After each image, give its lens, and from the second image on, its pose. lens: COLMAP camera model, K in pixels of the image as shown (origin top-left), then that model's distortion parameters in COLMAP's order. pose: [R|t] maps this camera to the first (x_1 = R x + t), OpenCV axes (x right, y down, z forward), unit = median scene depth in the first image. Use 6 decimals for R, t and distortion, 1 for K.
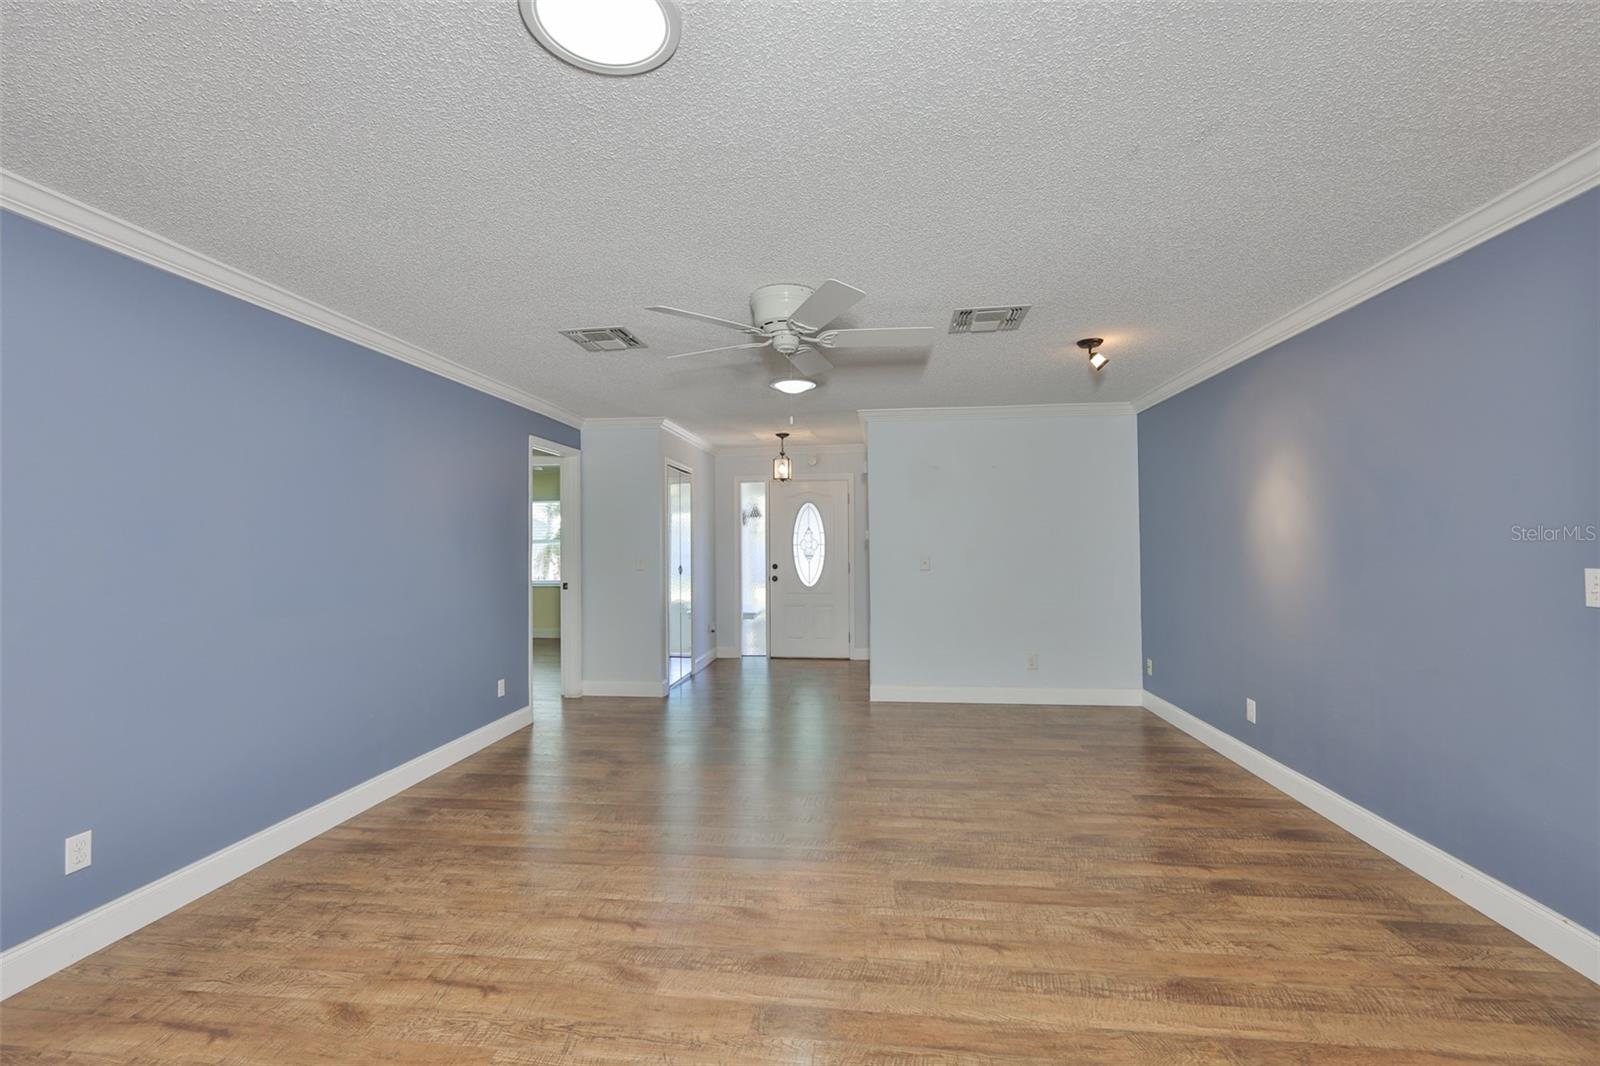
lens RADIAL K [[675.0, 0, 799.8], [0, 675.0, 549.2], [0, 0, 1]] dist [-0.006022, 0.001908]
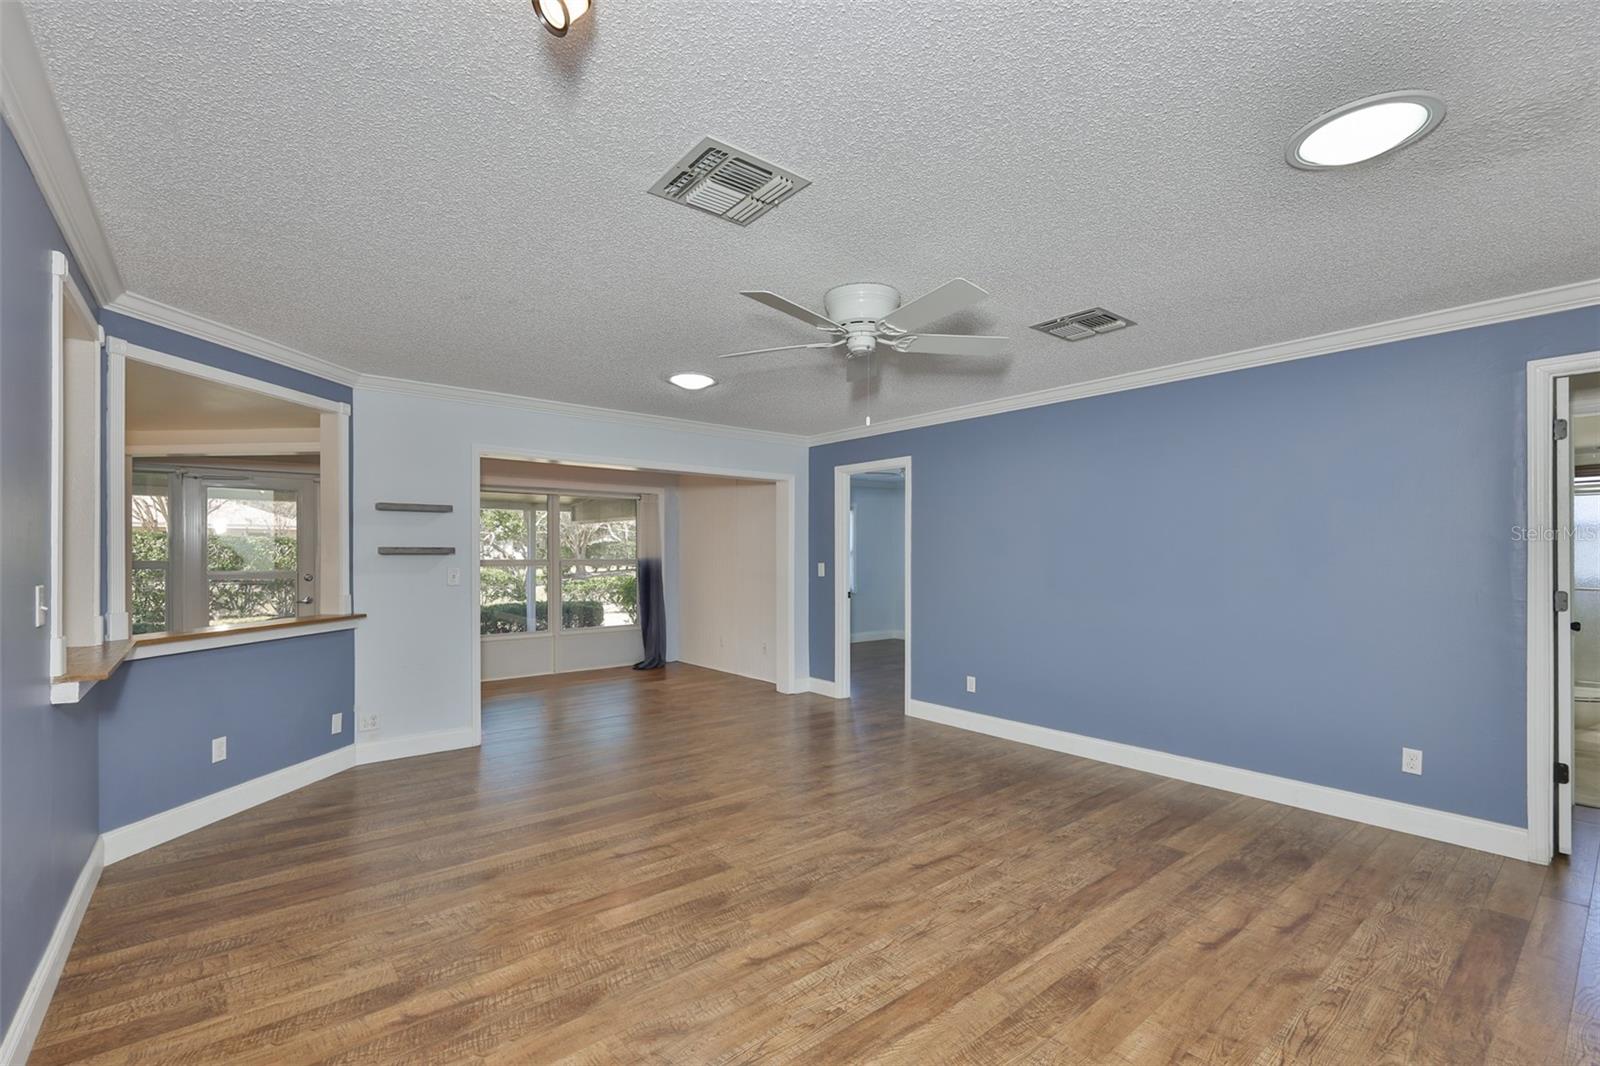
lens RADIAL K [[691.2, 0, 804.8], [0, 691.2, 540.5], [0, 0, 1]] dist [0.001865, 0.000837]
pose [[-0.685321, -0.002997, -0.728235, 0.869170], [-0.002263, 0.999995, -0.001985, -0.026452], [0.728238, 0.000287, -0.685325, 1.842610]]
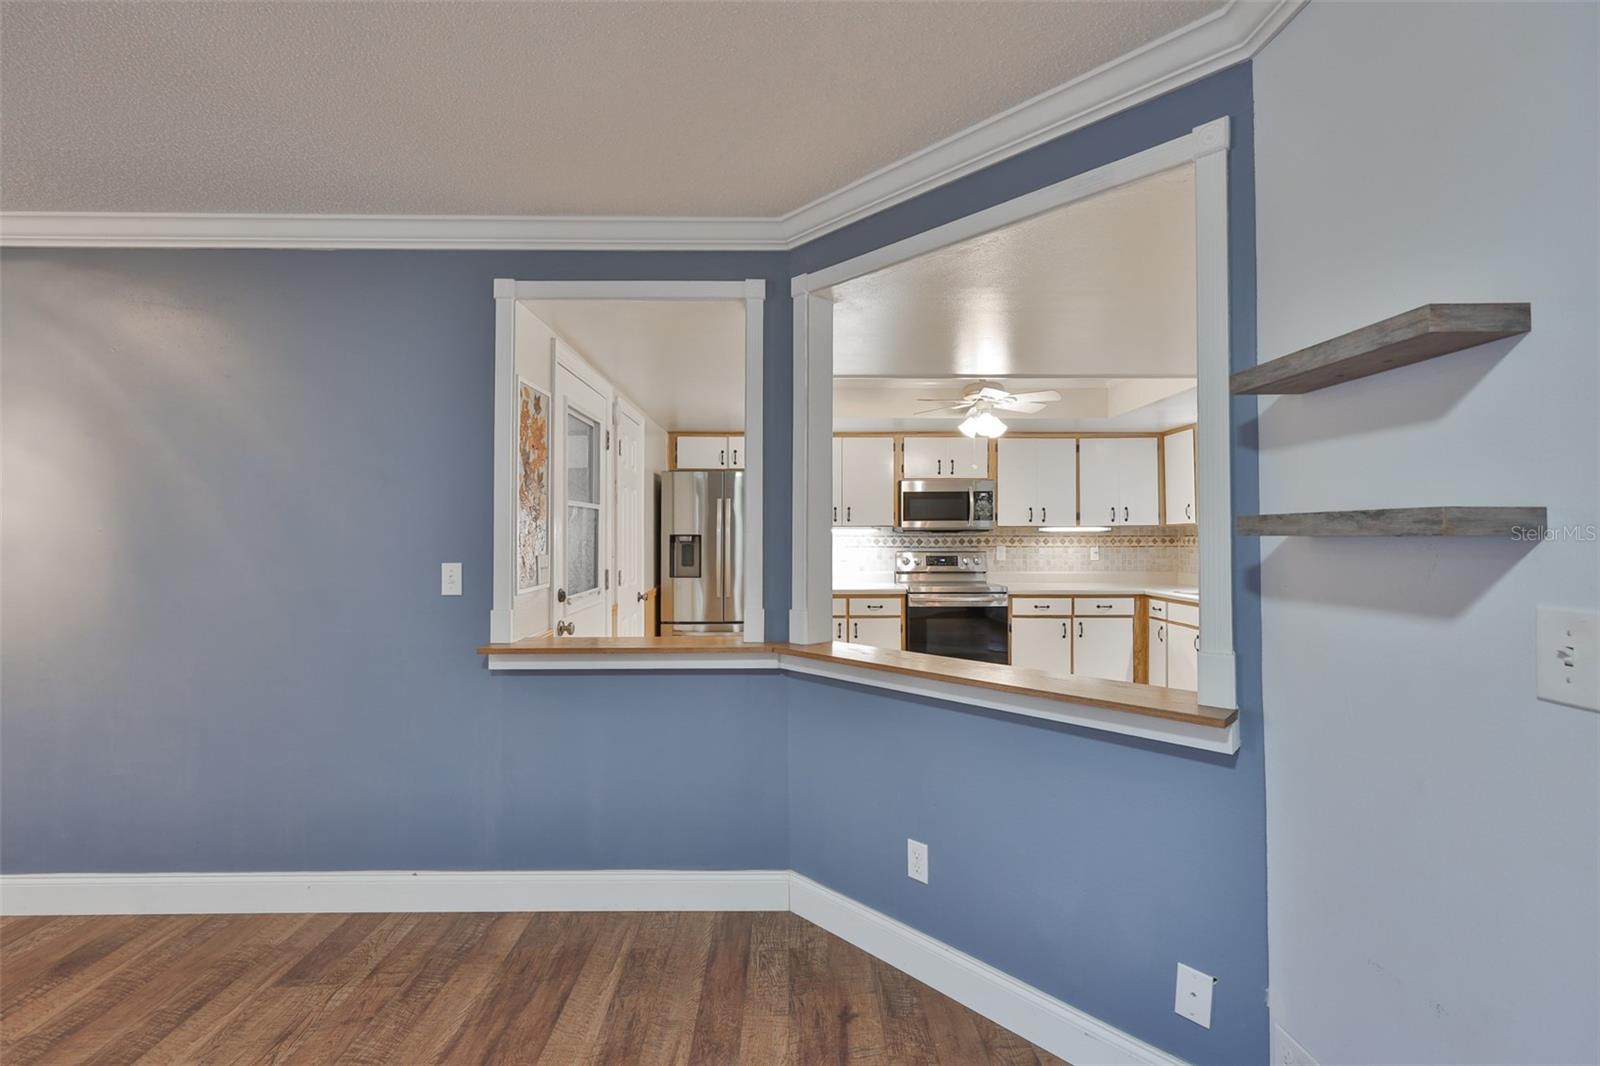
lens RADIAL K [[697.1, 0, 790.1], [0, 697.1, 528.4], [0, 0, 1]] dist [-0.001463, -0.000051]
pose [[-0.124101, 0.019252, 0.992083, -0.085168], [0.013947, 0.999747, -0.017656, 0.003587], [-0.992172, 0.011646, -0.124338, 0.401478]]
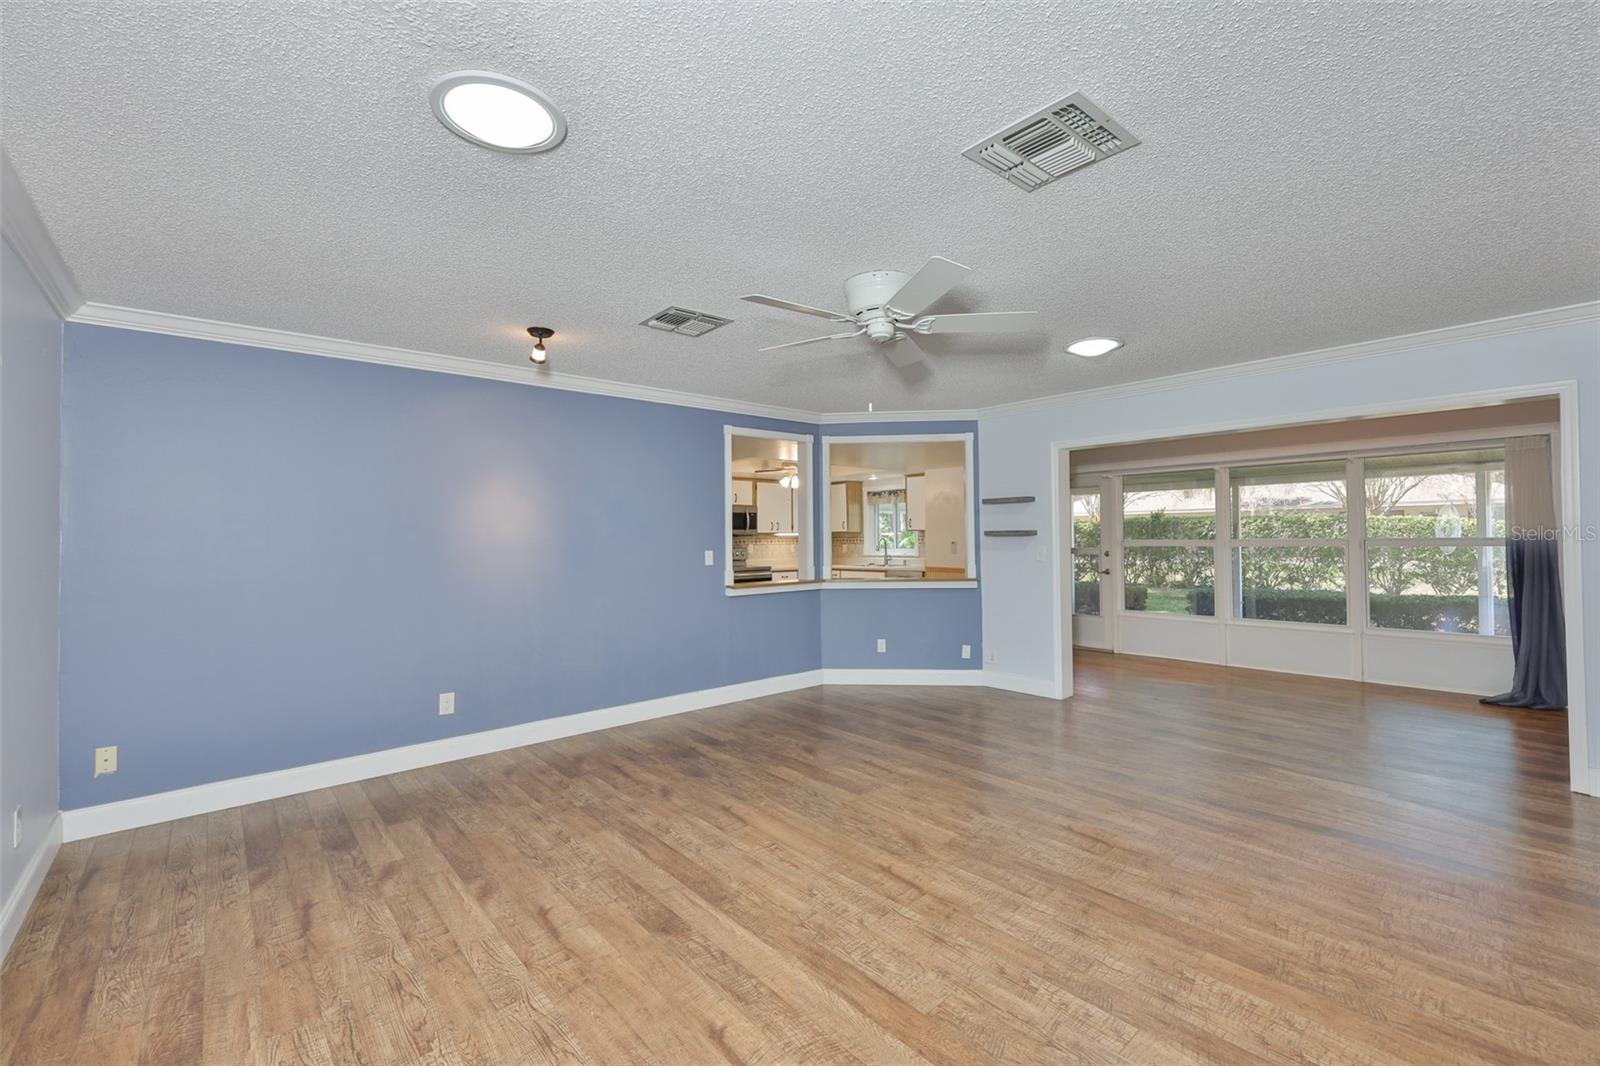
lens RADIAL K [[691.2, 0, 799.1], [0, 691.2, 558.3], [0, 0, 1]] dist [0.001865, 0.000837]
pose [[-0.742919, -0.000859, 0.669381, -0.669083], [0.027844, 0.999094, 0.032185, -0.010981], [-0.668802, 0.042549, -0.742222, 2.056889]]
